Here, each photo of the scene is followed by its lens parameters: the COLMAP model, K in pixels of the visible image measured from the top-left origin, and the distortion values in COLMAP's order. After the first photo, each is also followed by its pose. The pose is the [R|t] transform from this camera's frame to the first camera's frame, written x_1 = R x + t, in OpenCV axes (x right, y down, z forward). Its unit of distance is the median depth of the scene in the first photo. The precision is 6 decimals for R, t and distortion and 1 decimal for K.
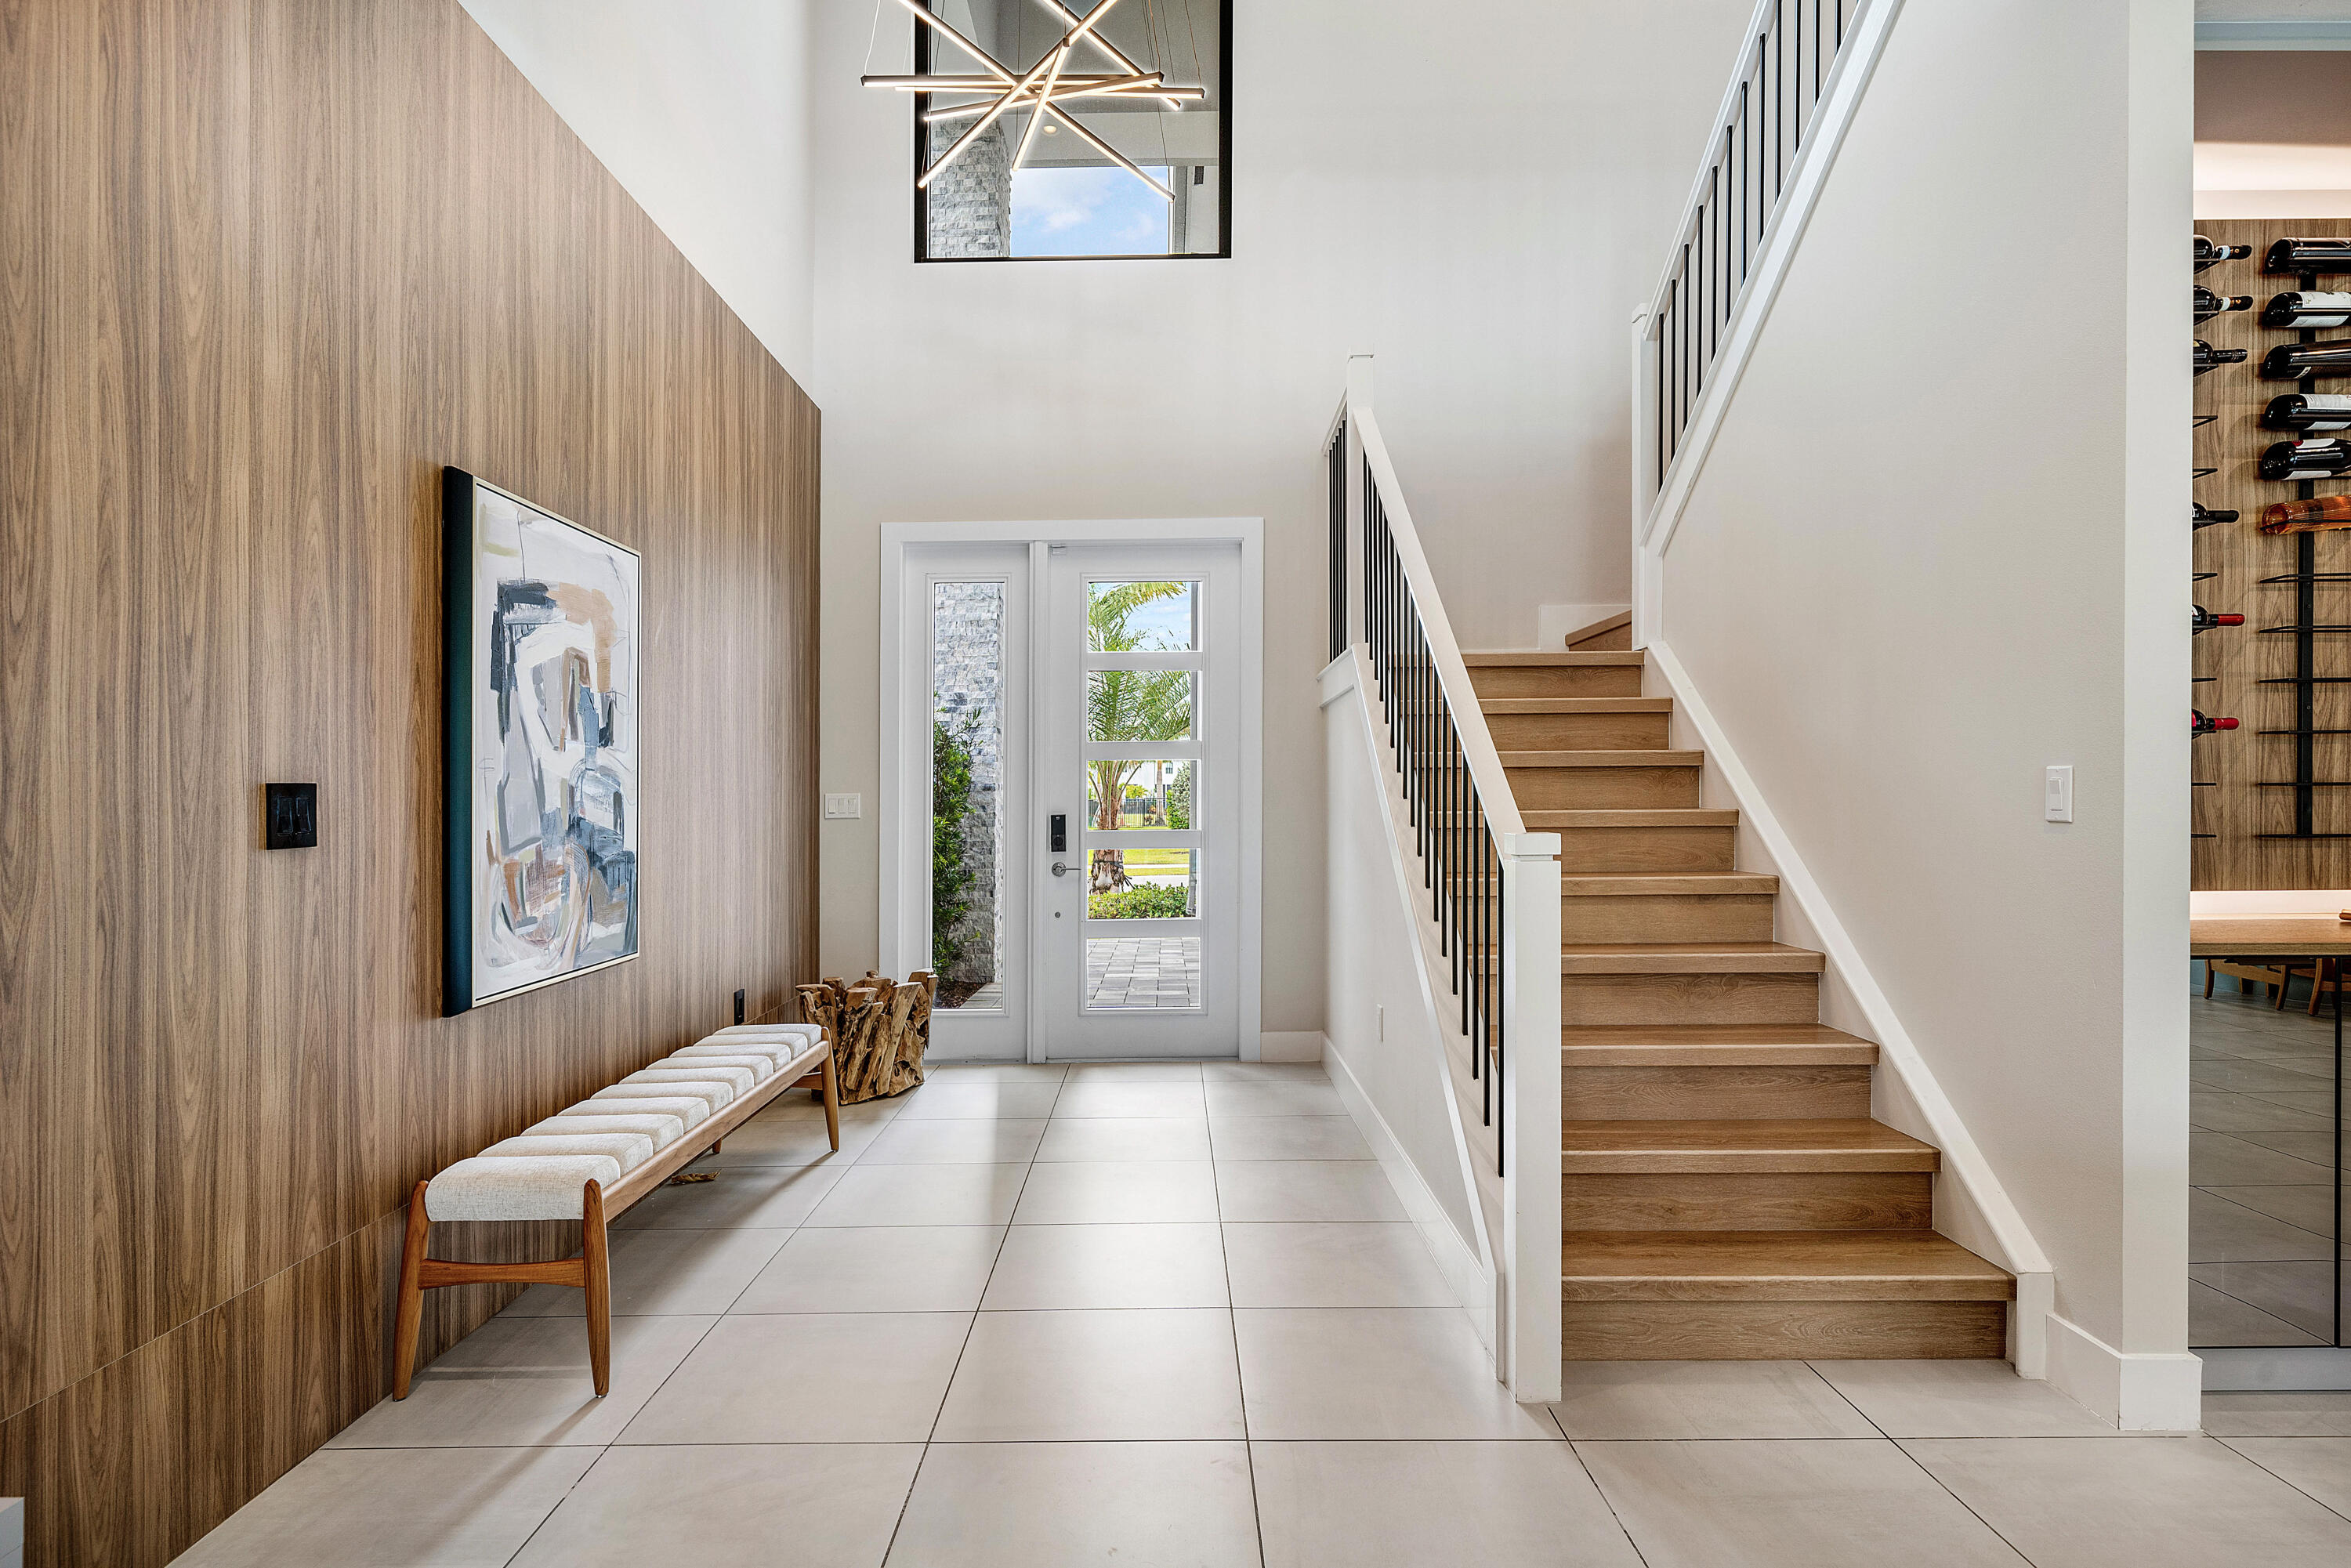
lens RADIAL K [[1244.7, 0, 1173.1], [0, 1244.7, 811.9], [0, 0, 1]] dist [0.000604, 0.000571]
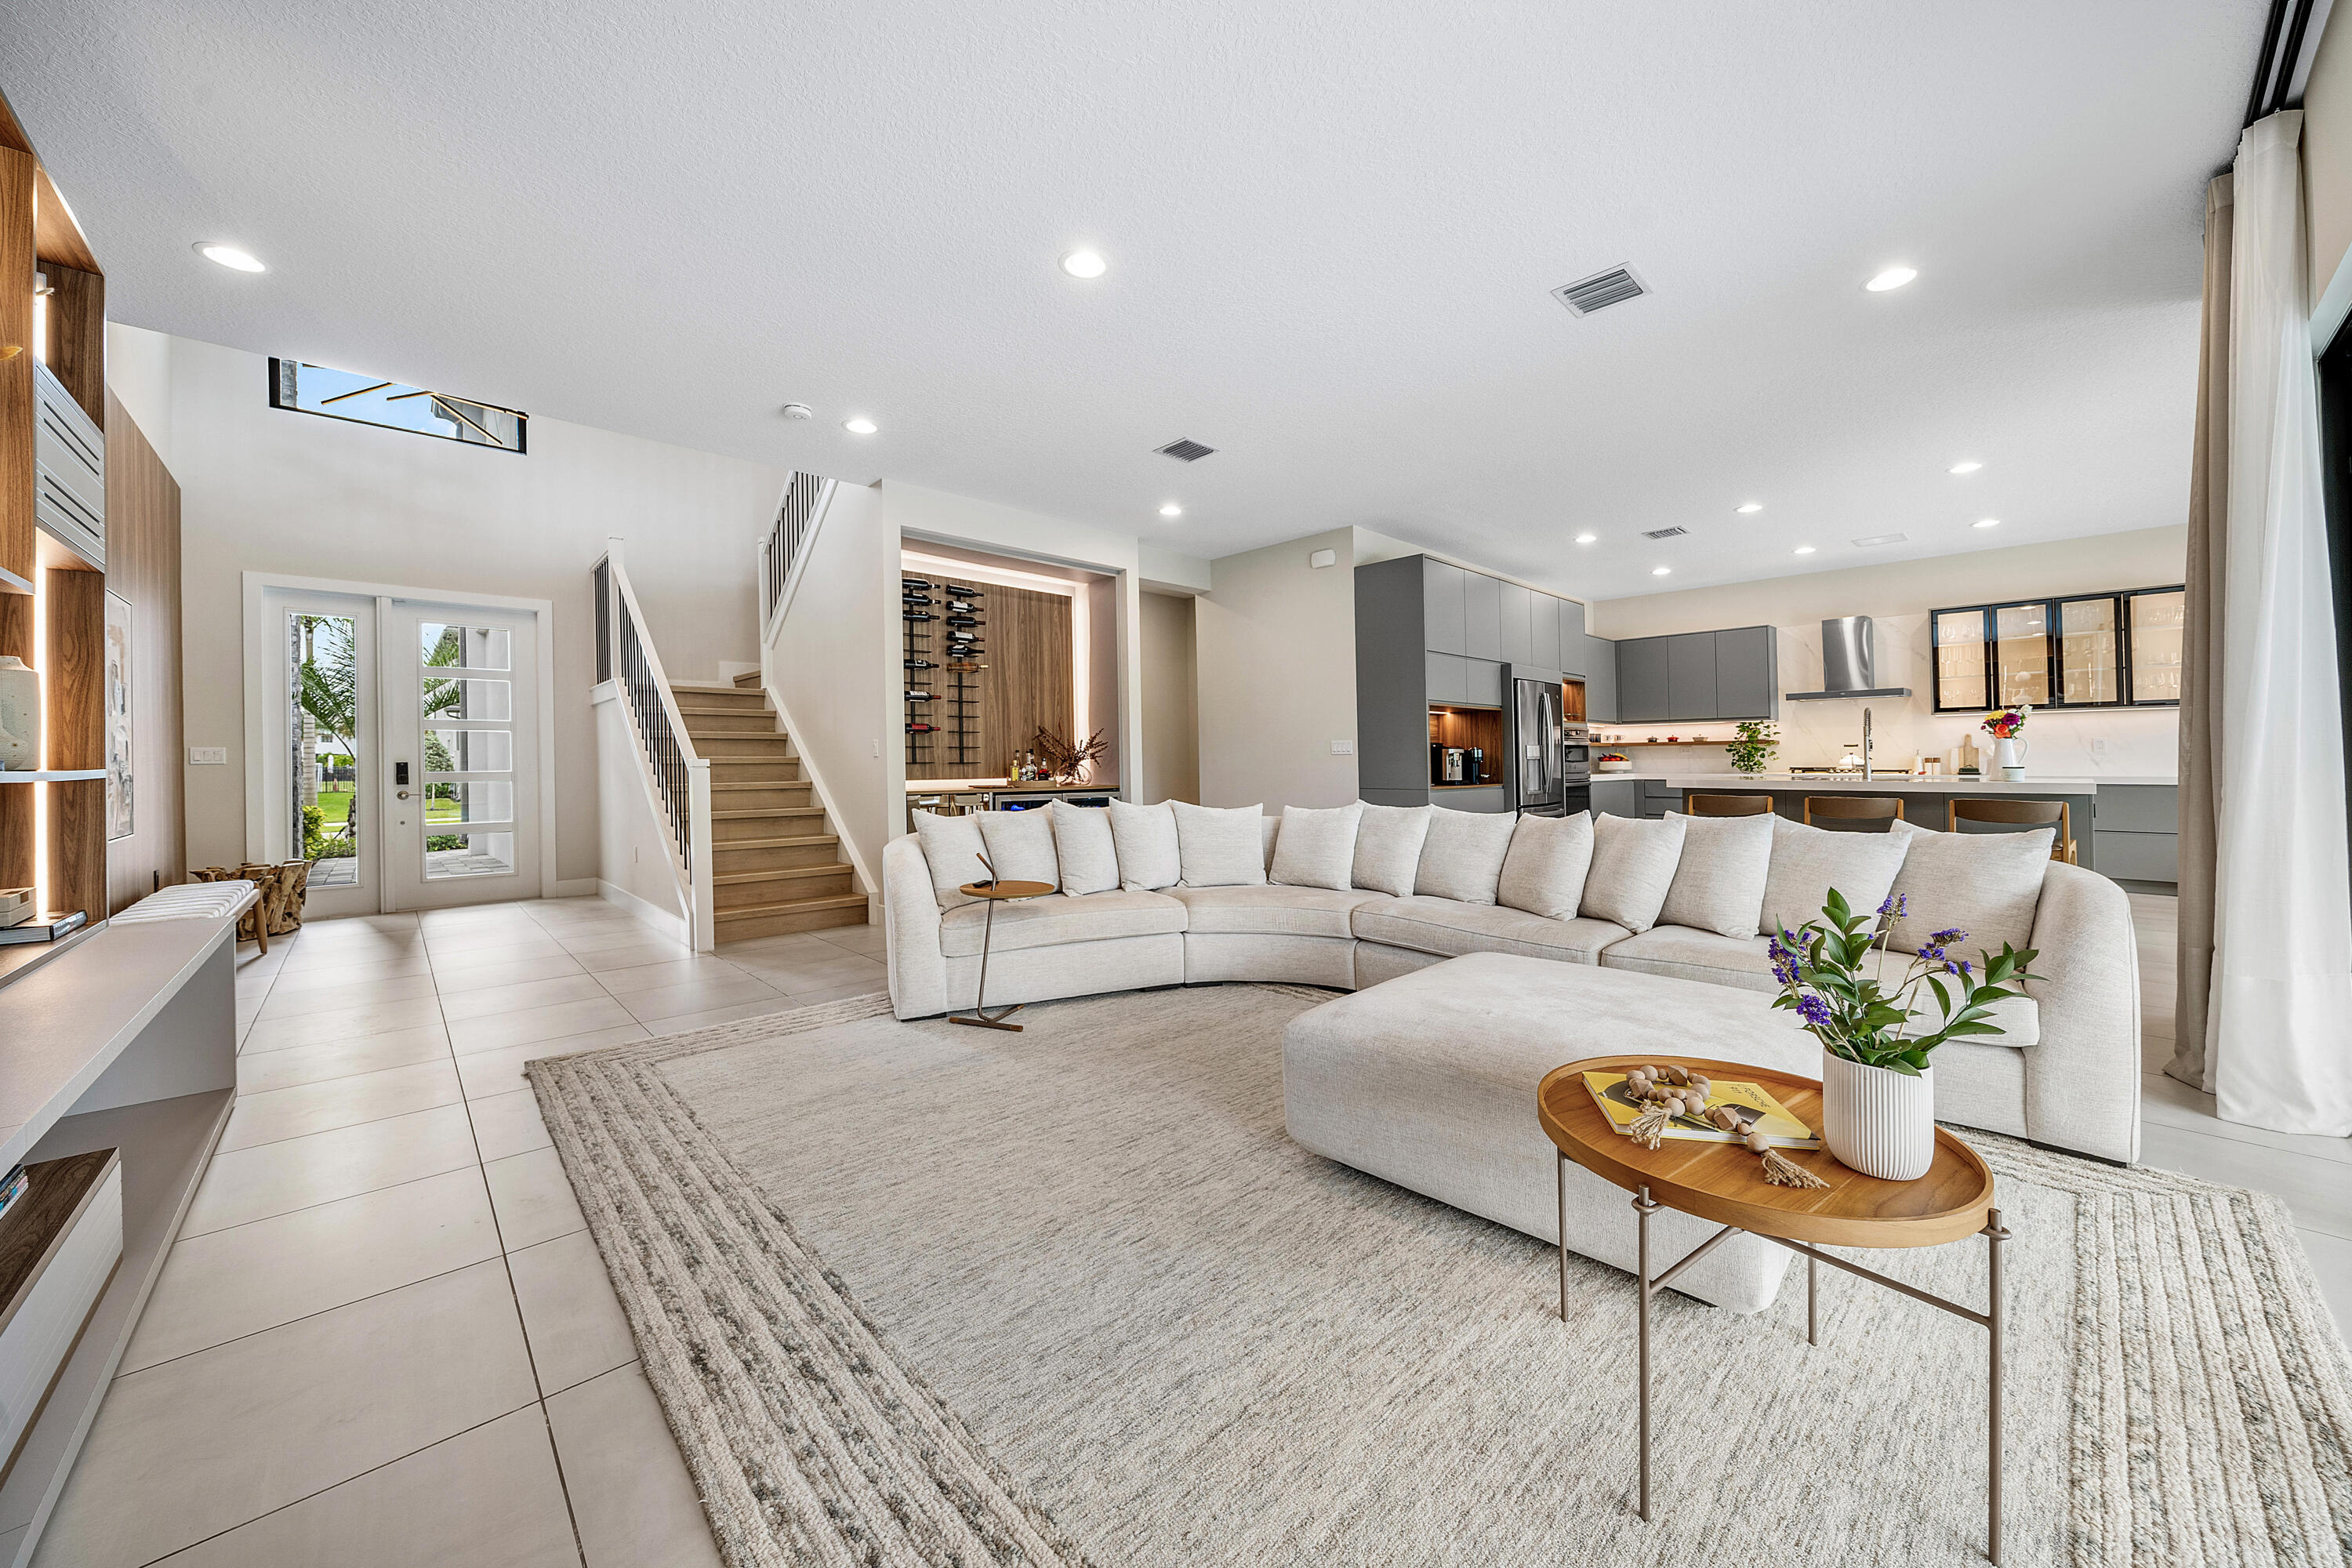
lens RADIAL K [[823.5, 0, 1172.8], [0, 823.5, 793.0], [0, 0, 1]] dist [-0.000806, -0.000053]
pose [[0.726007, -0.023196, 0.687296, -0.189124], [0.009180, 0.999669, 0.024041, 0.048720], [-0.687626, -0.011145, 0.725979, -0.939773]]
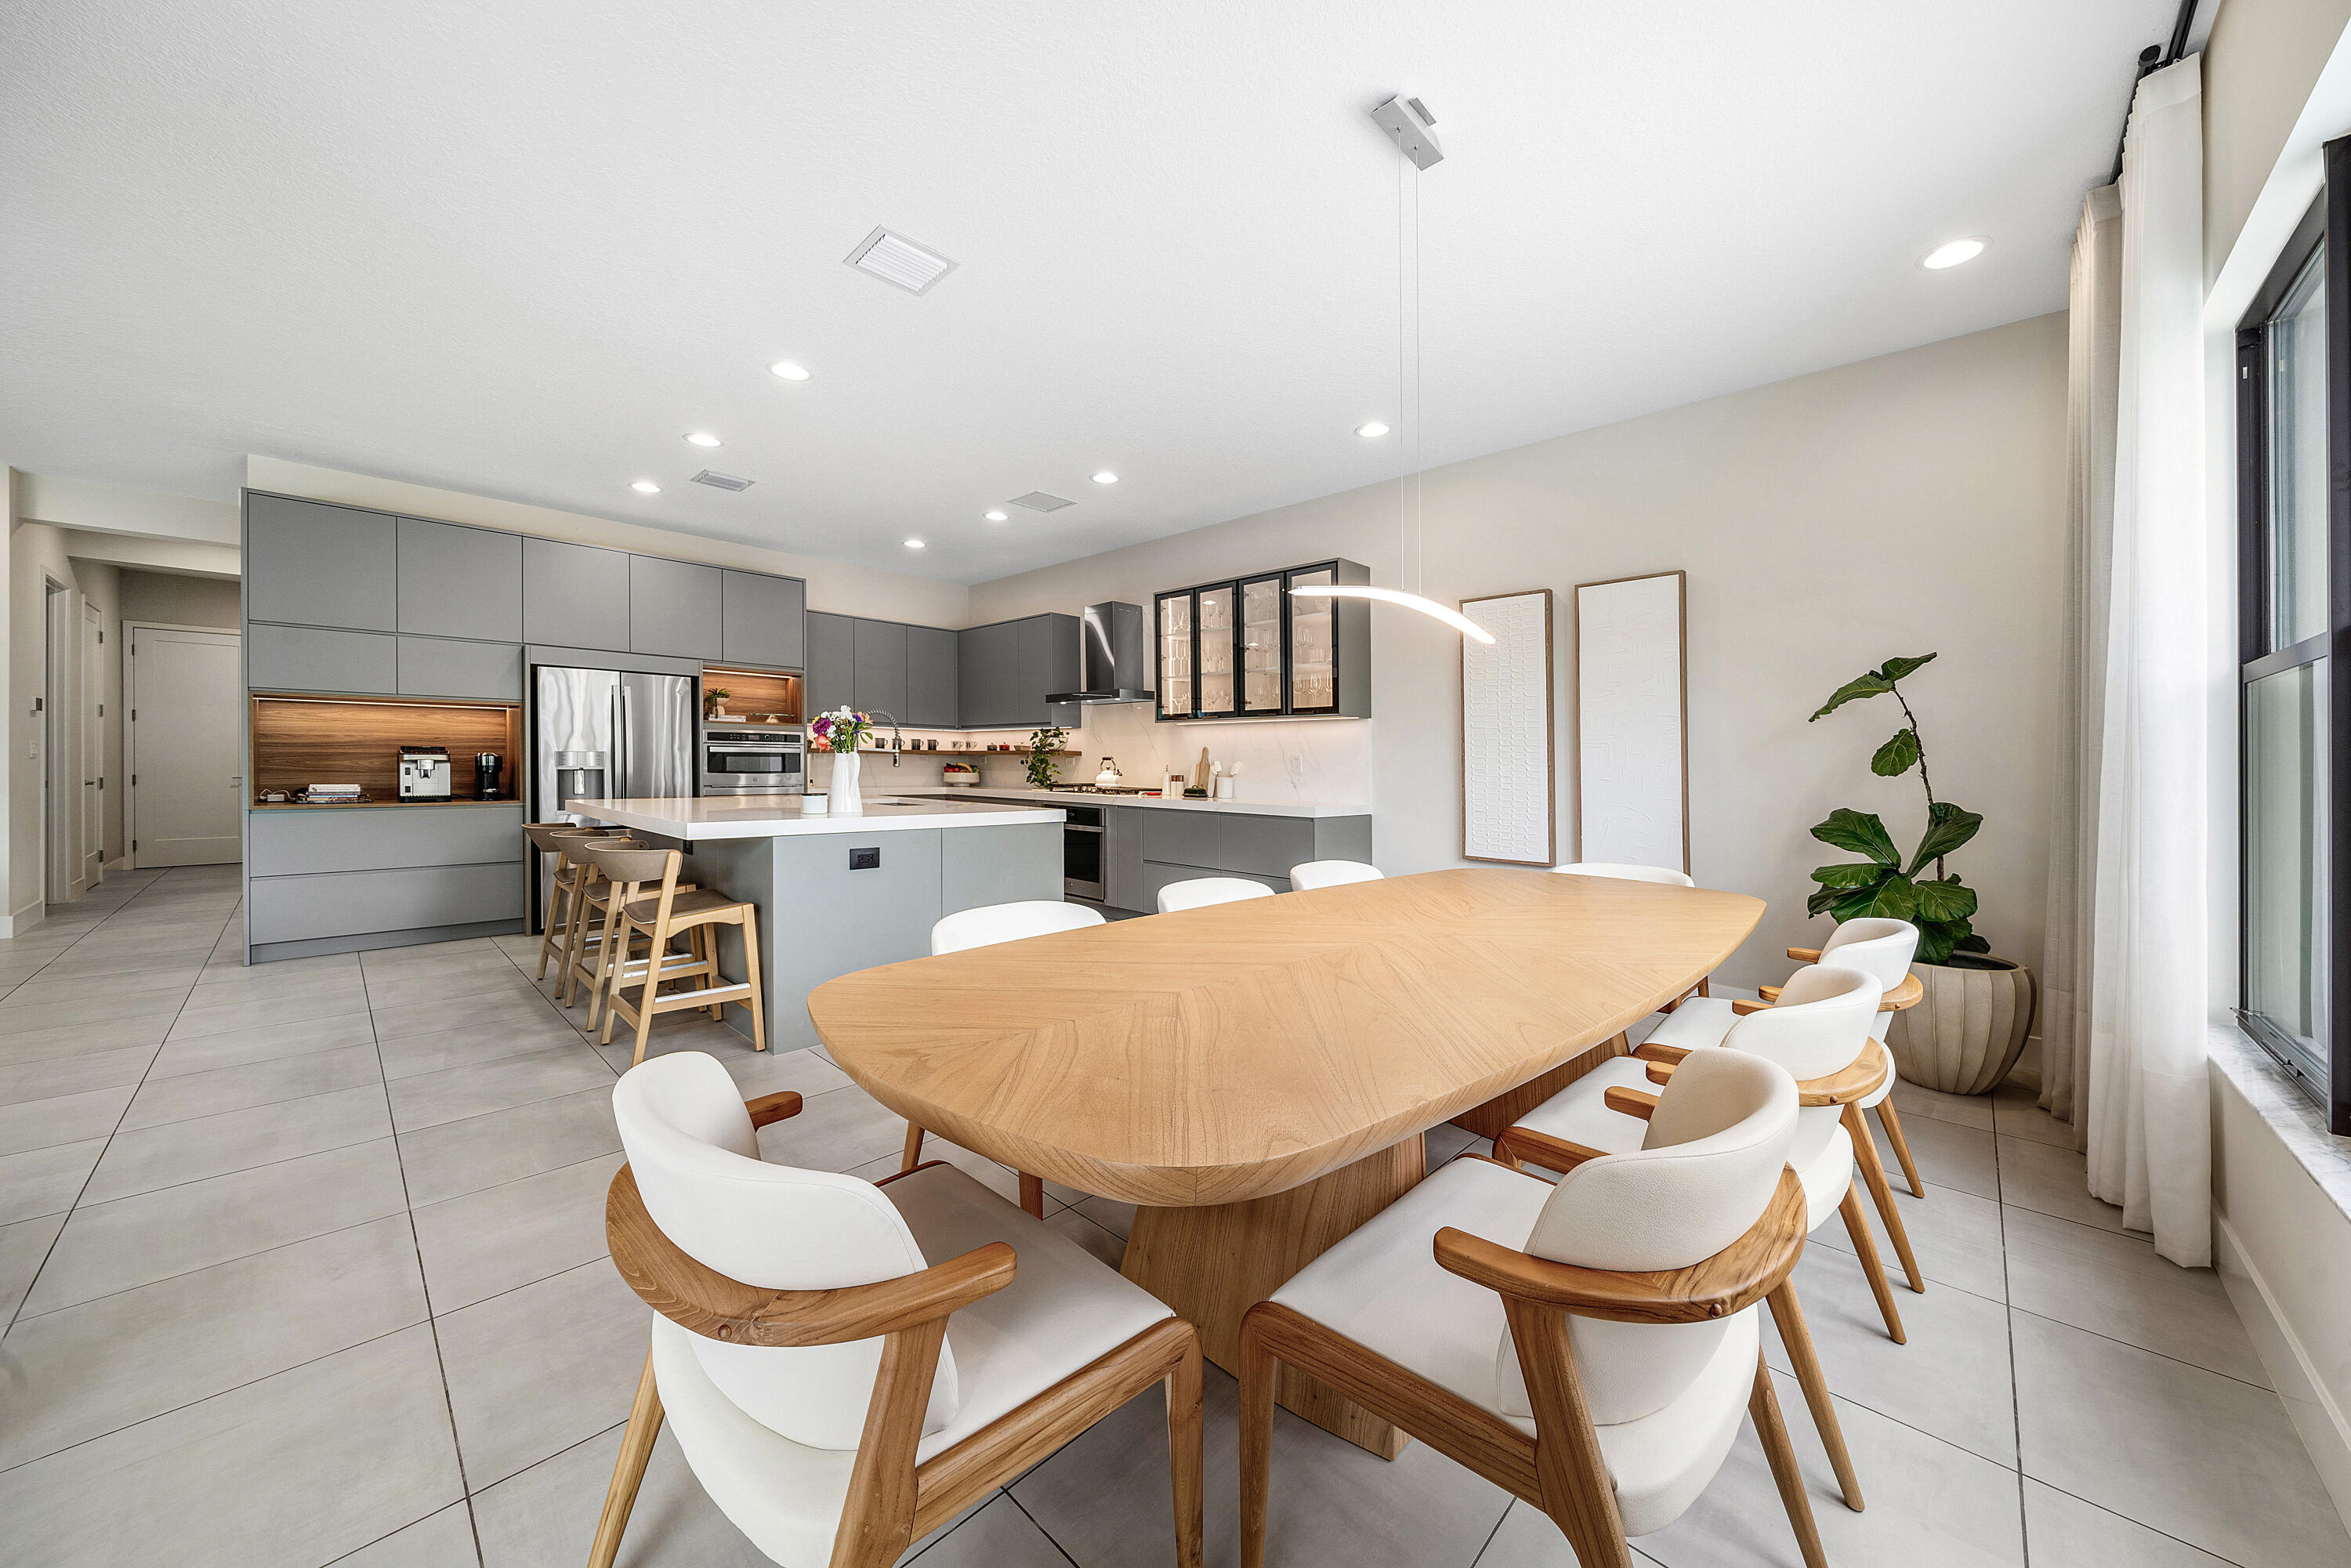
lens RADIAL K [[828.2, 0, 1206.7], [0, 828.2, 789.2], [0, 0, 1]] dist [-0.001459, -0.000150]
pose [[0.681188, -0.008794, 0.732056, 1.720983], [-0.006042, 0.999826, 0.017634, 0.023817], [-0.732084, -0.016435, 0.681016, -2.195544]]
